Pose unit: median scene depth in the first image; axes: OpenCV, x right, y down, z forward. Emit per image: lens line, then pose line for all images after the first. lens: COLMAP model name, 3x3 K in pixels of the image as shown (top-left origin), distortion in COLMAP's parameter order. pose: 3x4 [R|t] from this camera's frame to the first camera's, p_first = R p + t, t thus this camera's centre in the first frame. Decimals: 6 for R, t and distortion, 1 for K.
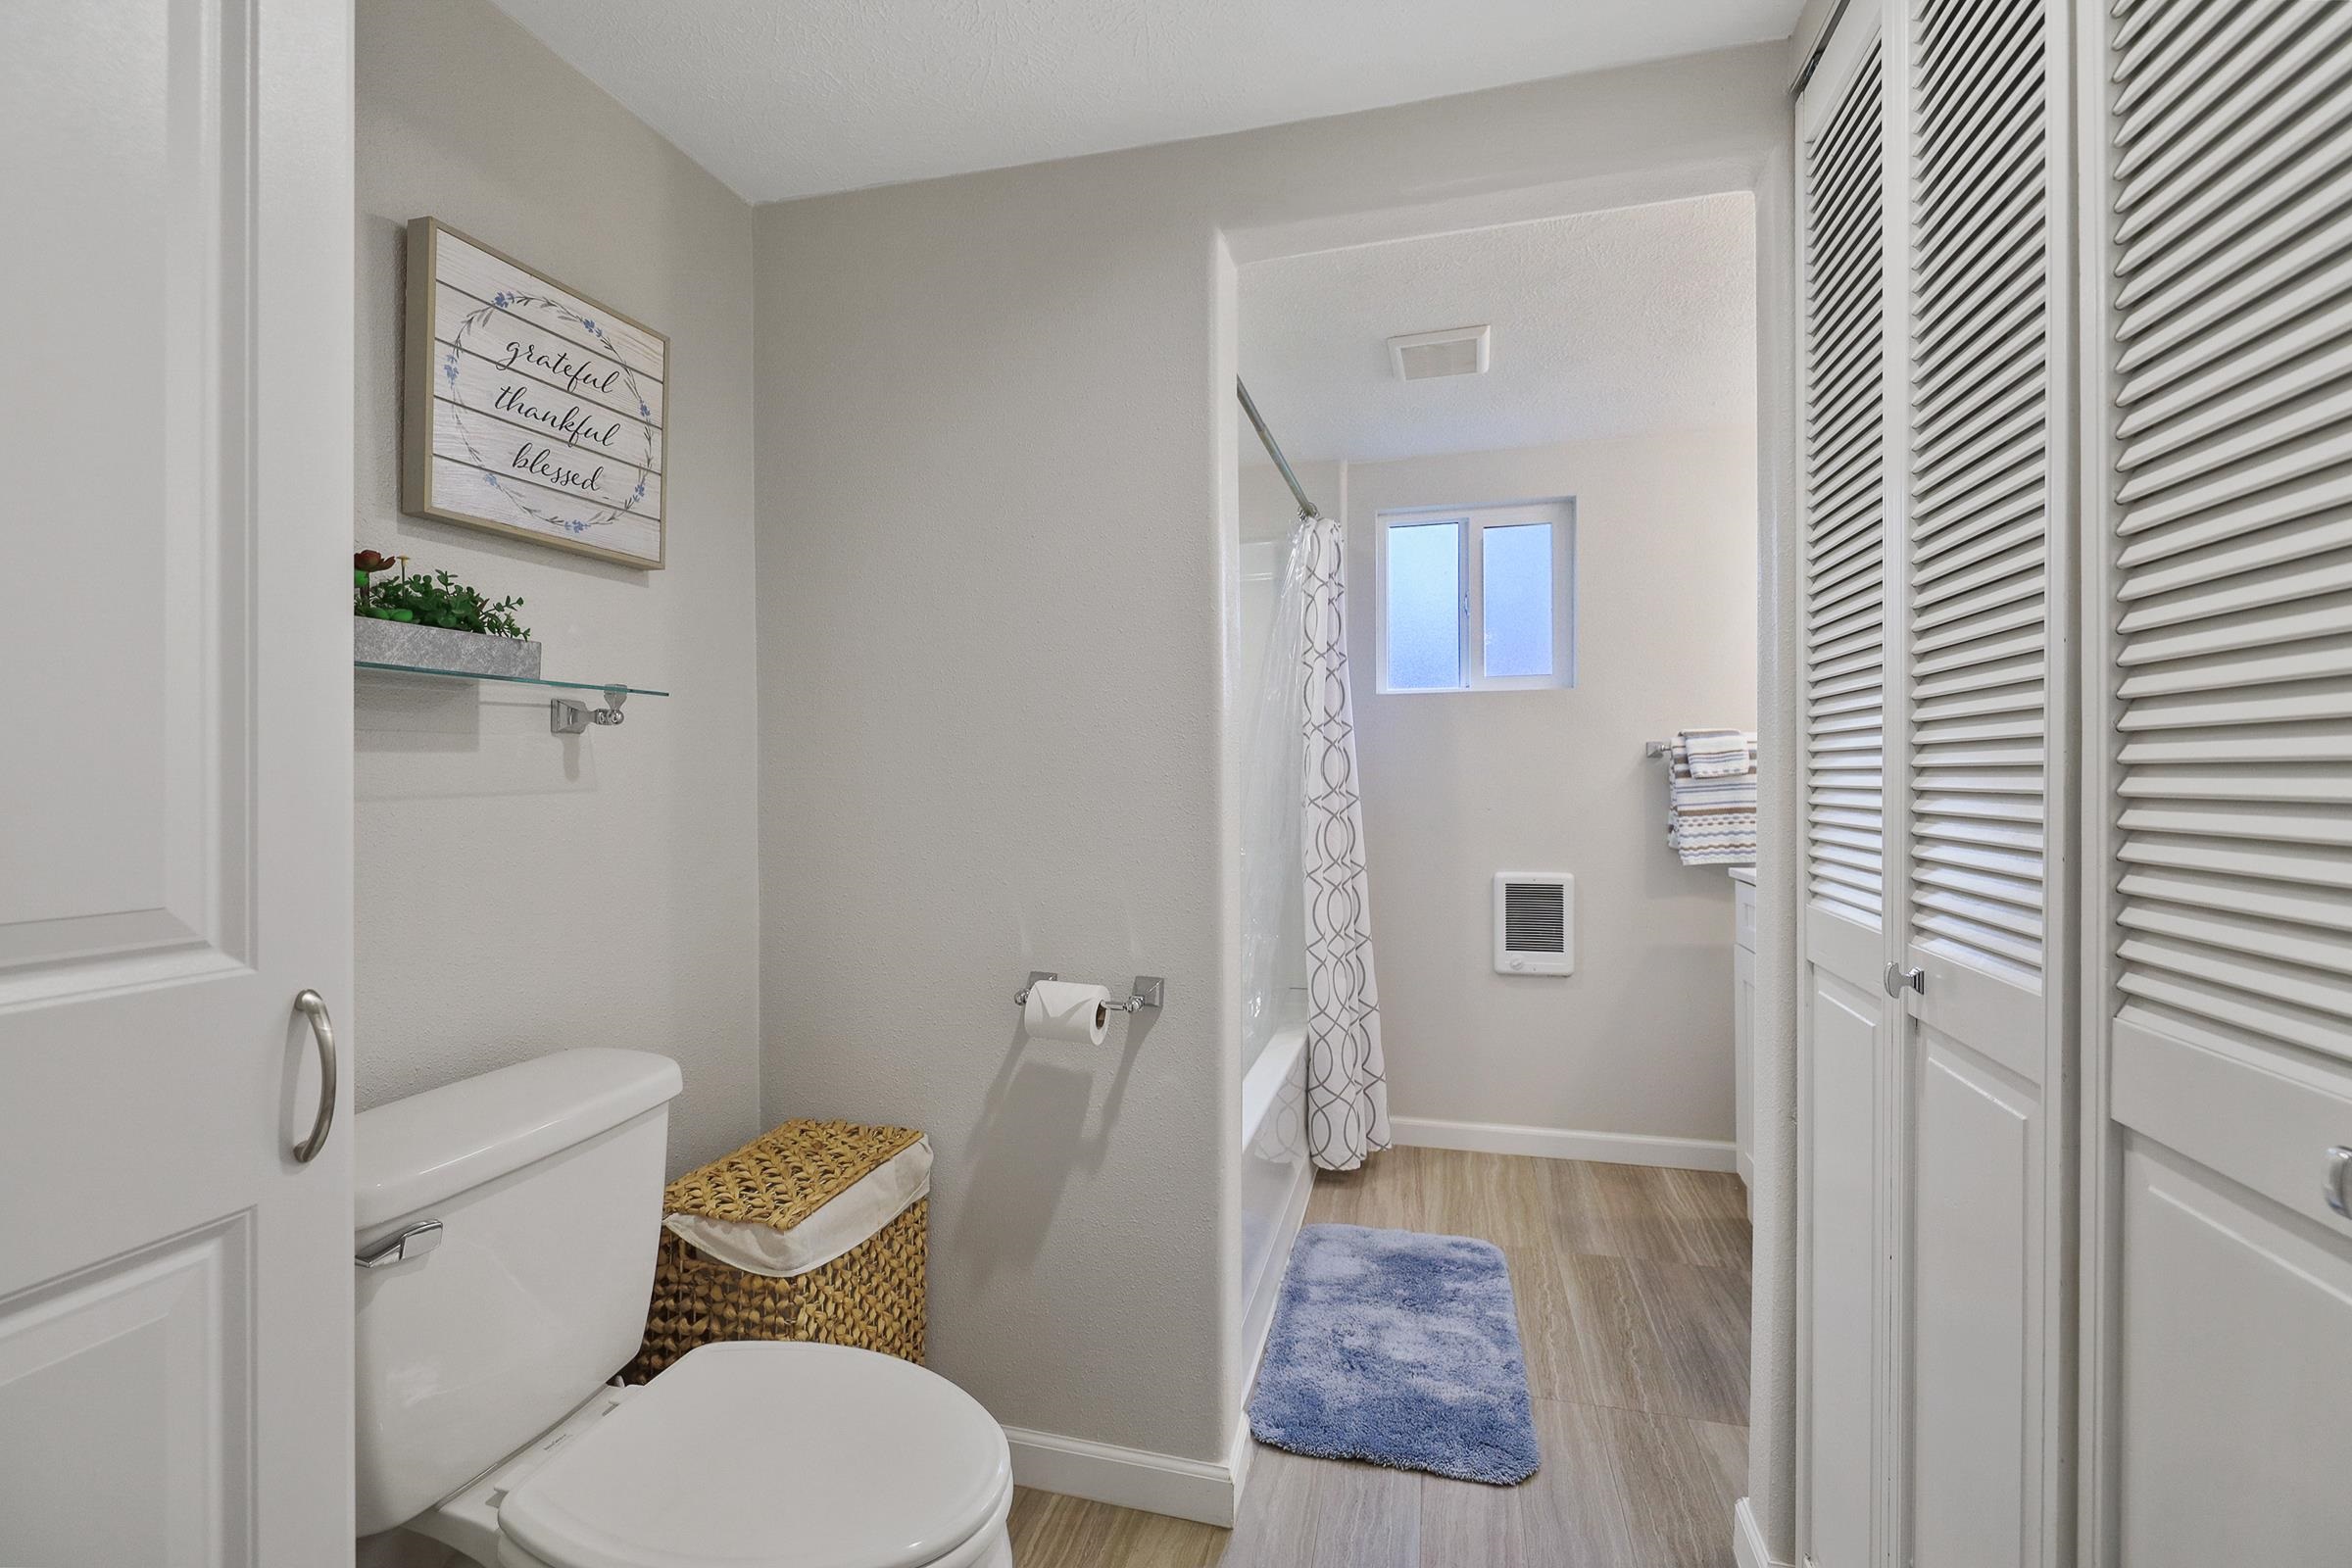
lens RADIAL K [[991.1, 0, 1188.0], [0, 991.1, 777.5], [0, 0, 1]] dist [-0.002078, -0.000584]
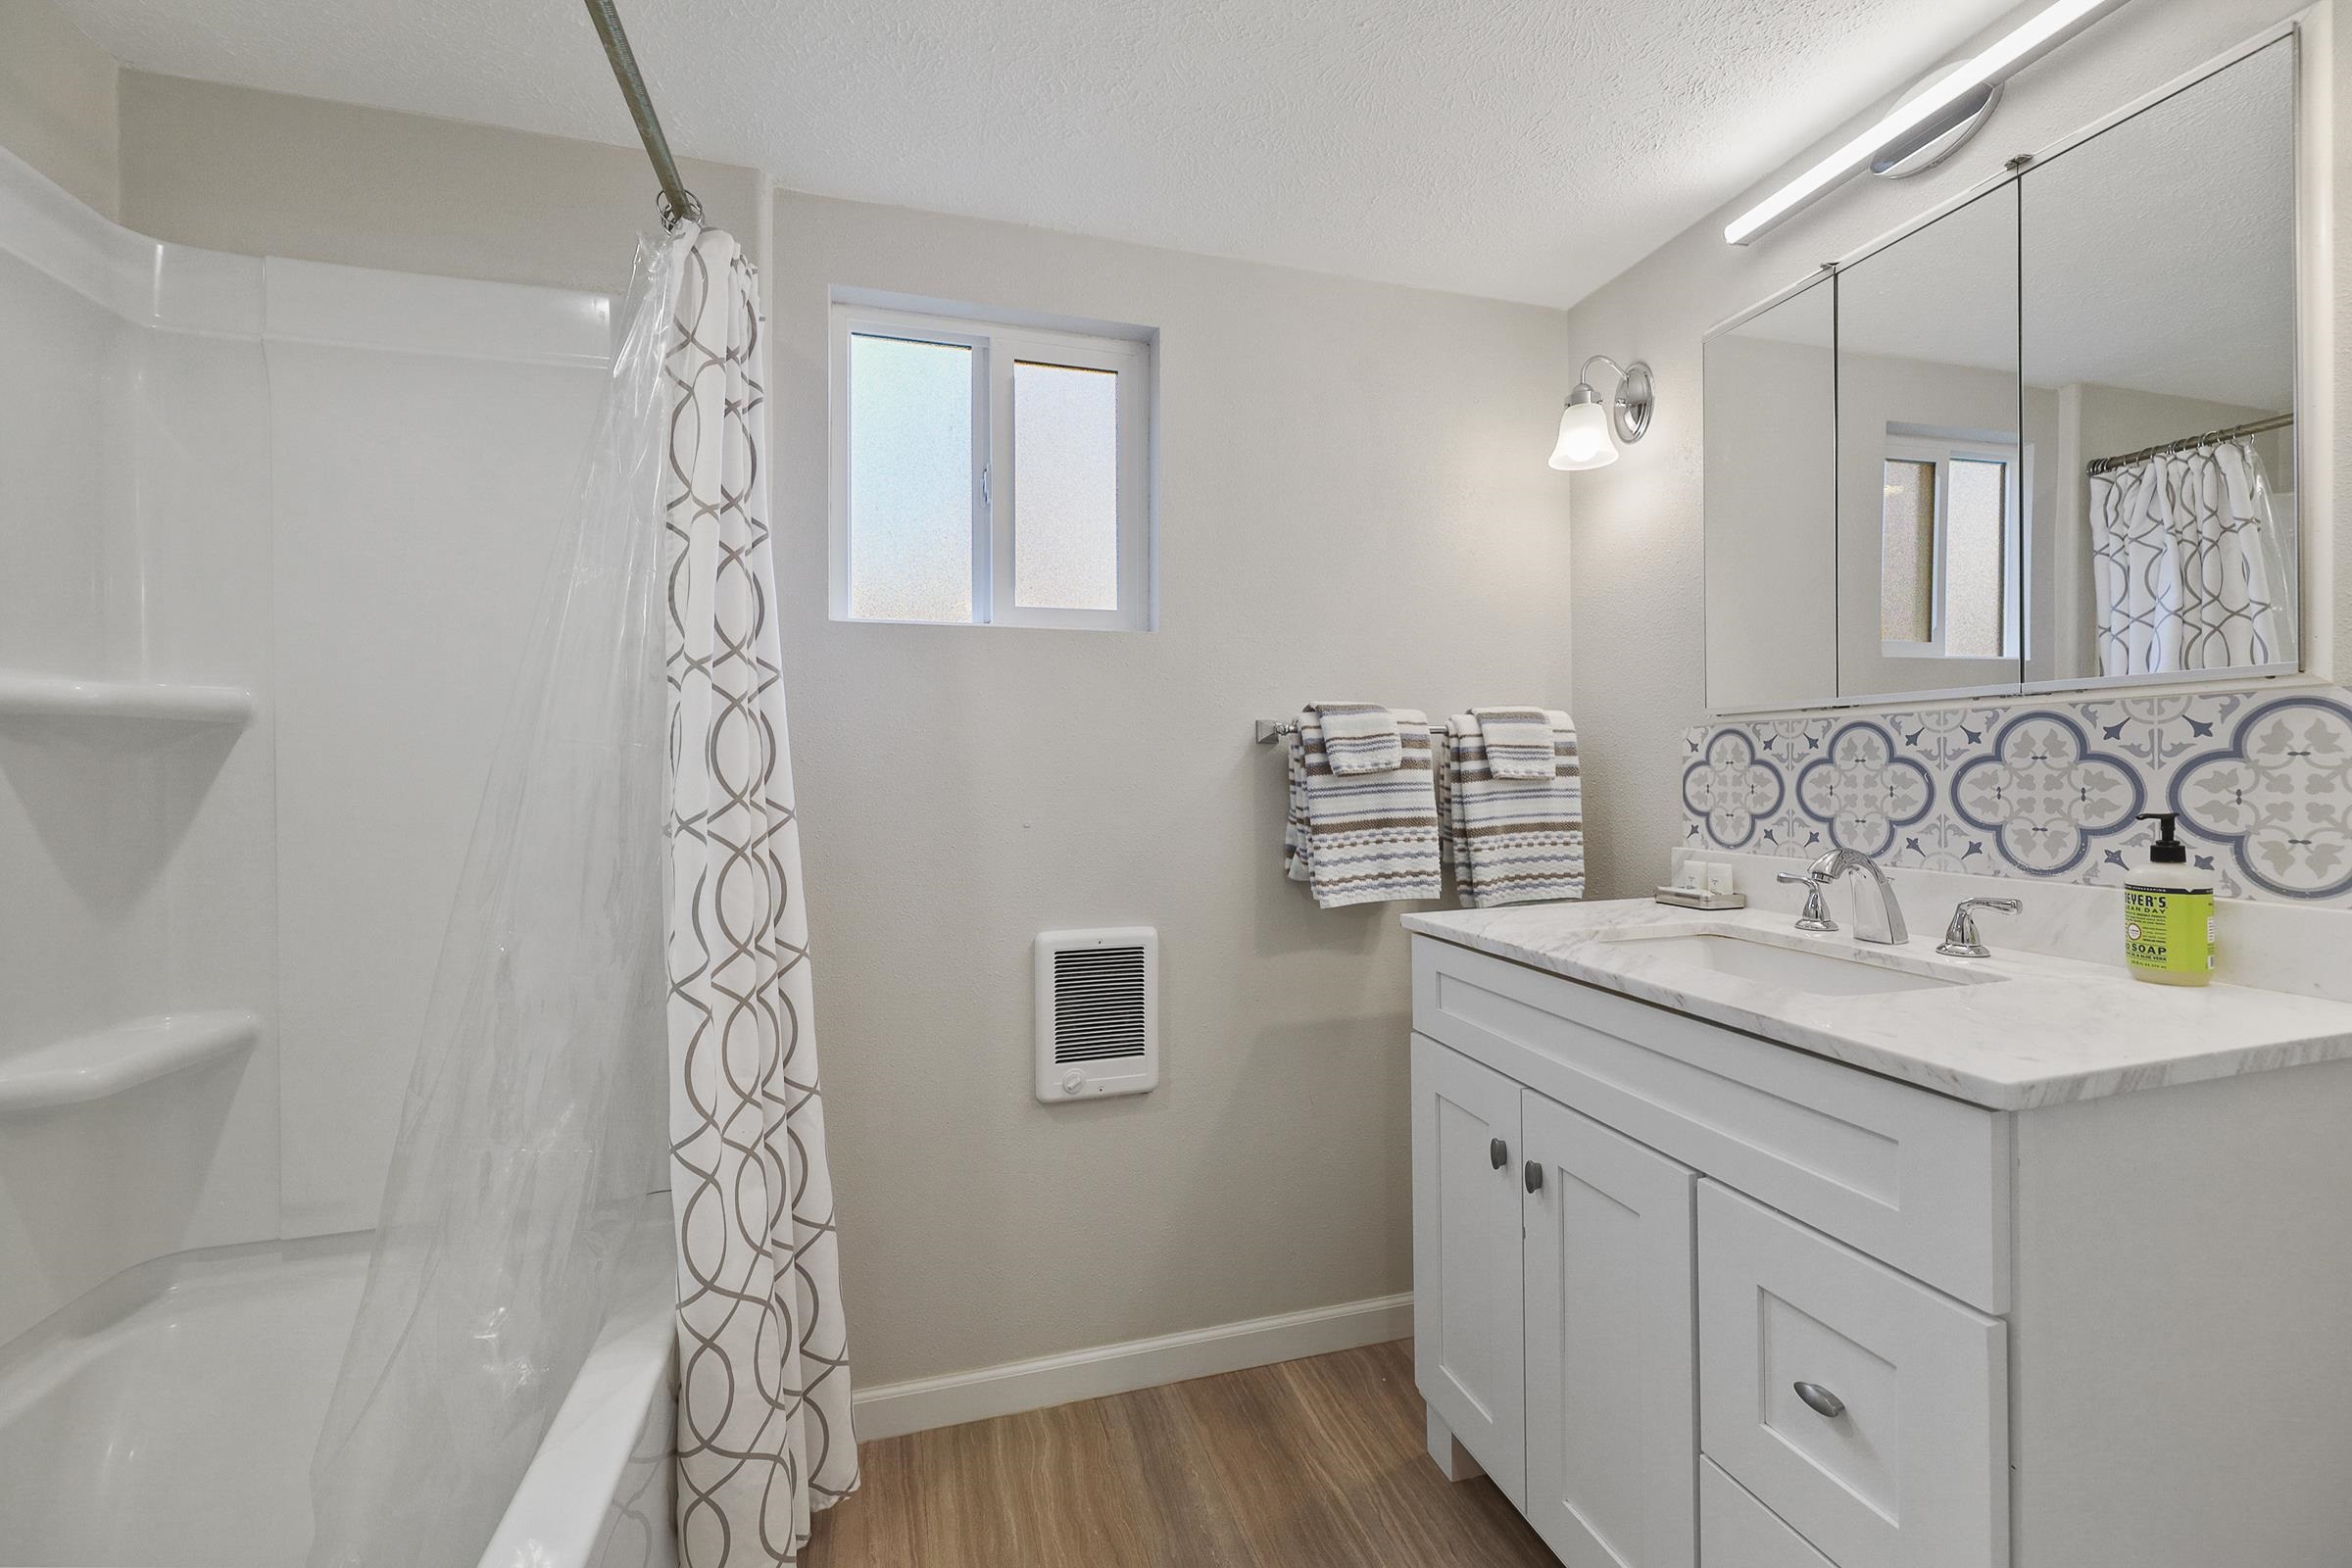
lens RADIAL K [[991.1, 0, 1188.0], [0, 991.1, 777.5], [0, 0, 1]] dist [-0.002078, -0.000584]
pose [[0.855677, -0.000105, 0.517510, 0.085254], [-0.001866, 0.999993, 0.003289, 0.000227], [-0.517506, -0.003780, 0.855671, 0.476853]]
